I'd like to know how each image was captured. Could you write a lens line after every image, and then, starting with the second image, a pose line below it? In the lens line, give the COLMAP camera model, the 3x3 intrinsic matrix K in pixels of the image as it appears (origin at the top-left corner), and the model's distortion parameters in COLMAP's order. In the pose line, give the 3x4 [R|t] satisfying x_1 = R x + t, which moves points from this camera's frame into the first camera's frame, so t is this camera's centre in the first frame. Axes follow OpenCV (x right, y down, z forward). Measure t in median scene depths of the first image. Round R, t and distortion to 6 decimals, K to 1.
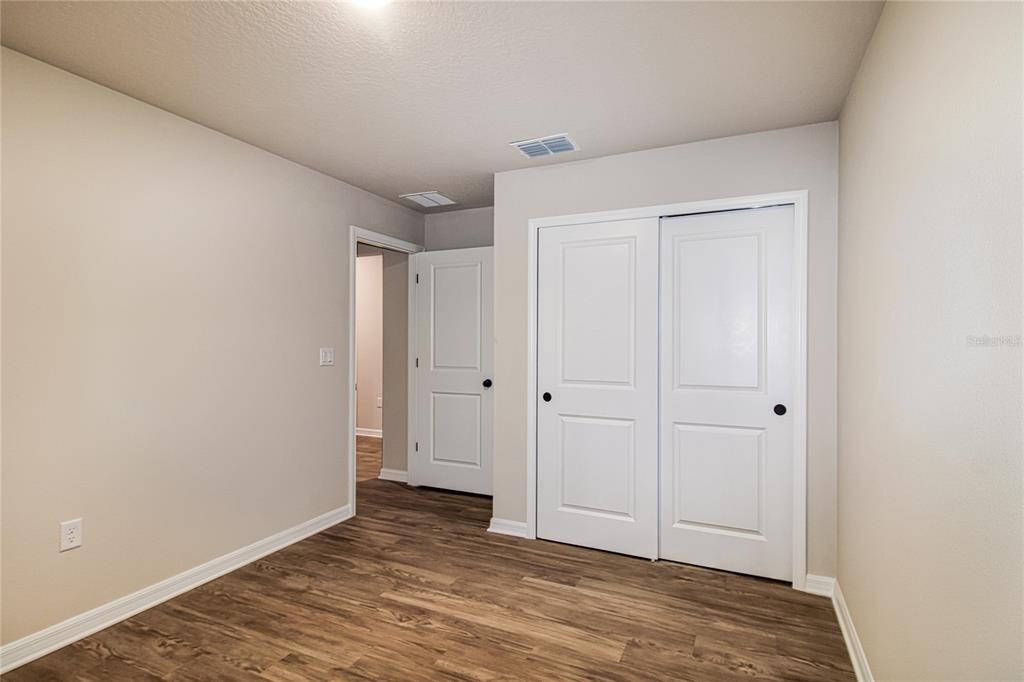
lens RADIAL K [[481.7, 0, 567.5], [0, 481.7, 346.4], [0, 0, 1]] dist [-0.000733, -0.000043]
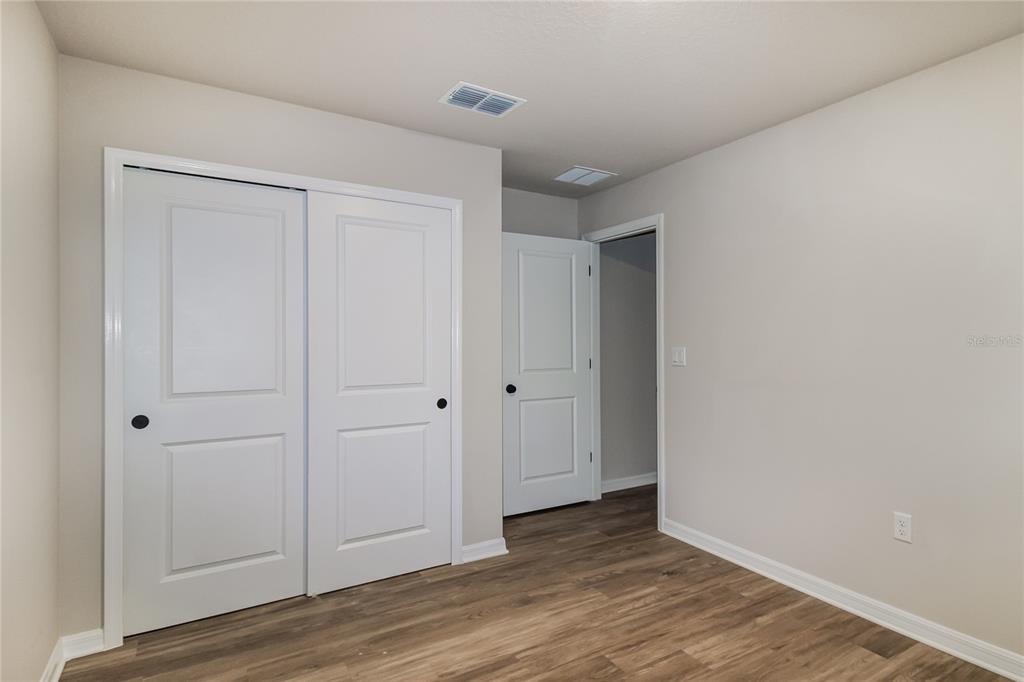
lens RADIAL K [[523.5, 0, 512.0], [0, 523.5, 341.0], [0, 0, 1]] dist [-0.000796, -0.000360]
pose [[0.623693, -0.004414, 0.781657, -0.331860], [0.010052, 0.999947, -0.002374, -0.000511], [-0.781605, 0.009338, 0.623704, 0.150415]]
